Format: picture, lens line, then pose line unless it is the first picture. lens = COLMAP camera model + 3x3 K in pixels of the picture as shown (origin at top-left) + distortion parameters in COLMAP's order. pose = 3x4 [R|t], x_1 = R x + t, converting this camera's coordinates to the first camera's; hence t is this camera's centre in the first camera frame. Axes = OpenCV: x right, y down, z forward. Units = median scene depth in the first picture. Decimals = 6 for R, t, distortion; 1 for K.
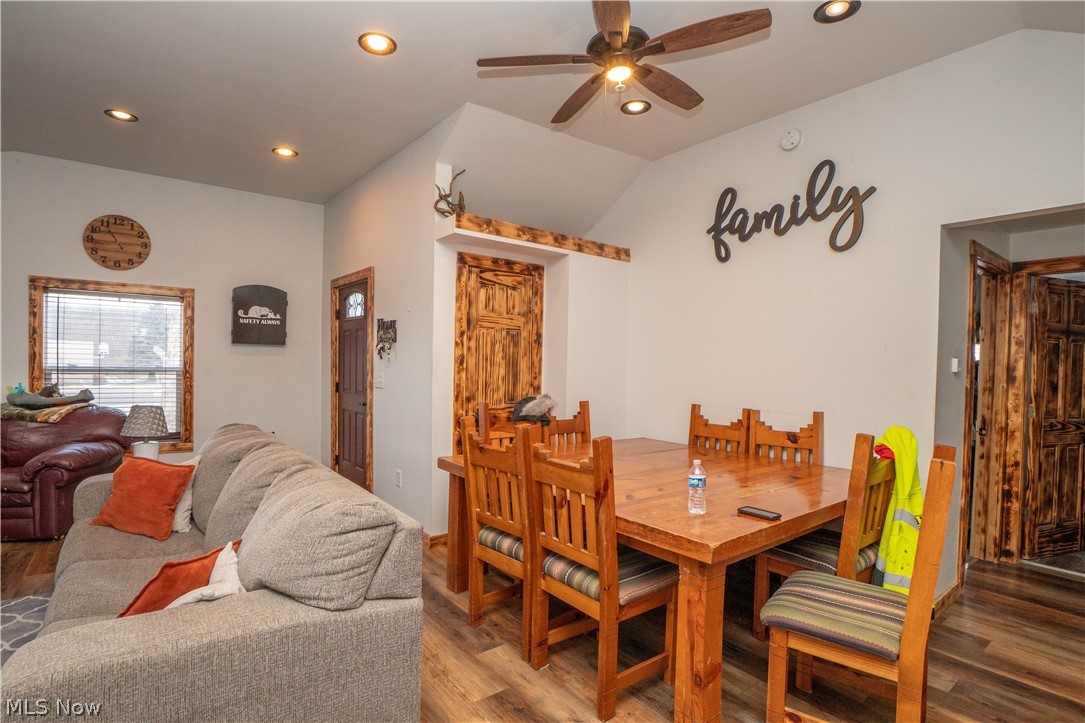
lens RADIAL K [[536.4, 0, 550.6], [0, 536.4, 359.0], [0, 0, 1]] dist [-0.032392, 0.004012]
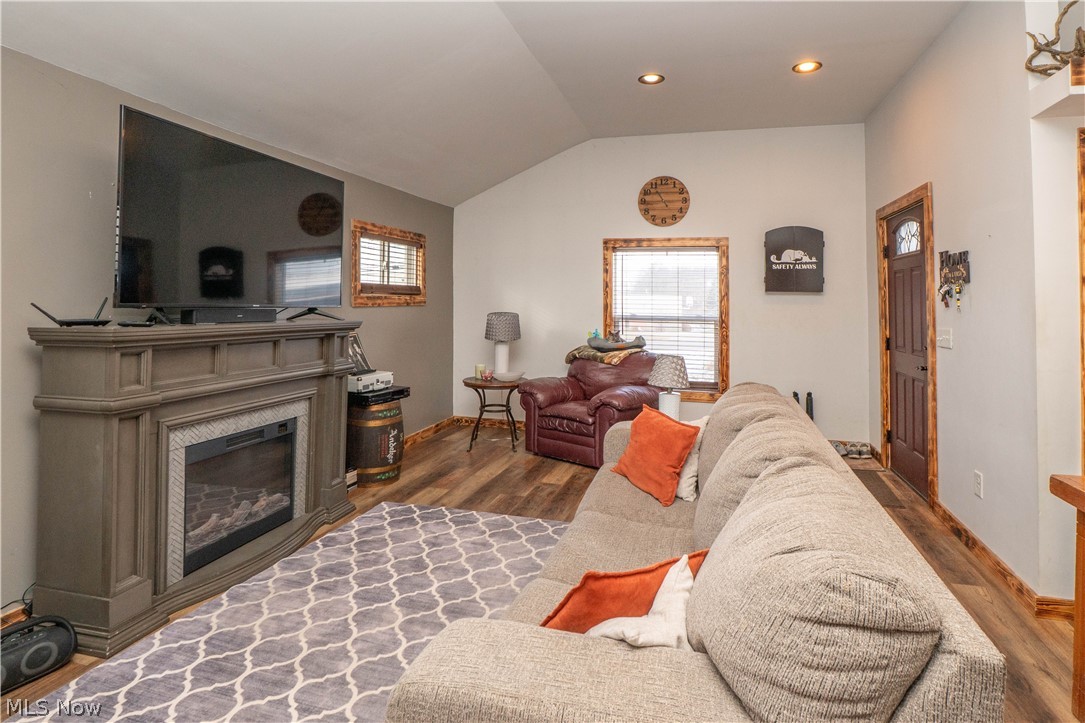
lens RADIAL K [[536.4, 0, 583.4], [0, 536.4, 286.1], [0, 0, 1]] dist [-0.032392, 0.004012]
pose [[0.593598, -0.038026, -0.803863, -0.042734], [0.002094, 0.998953, -0.045708, 0.003623], [0.804759, 0.025448, 0.593056, 0.223565]]
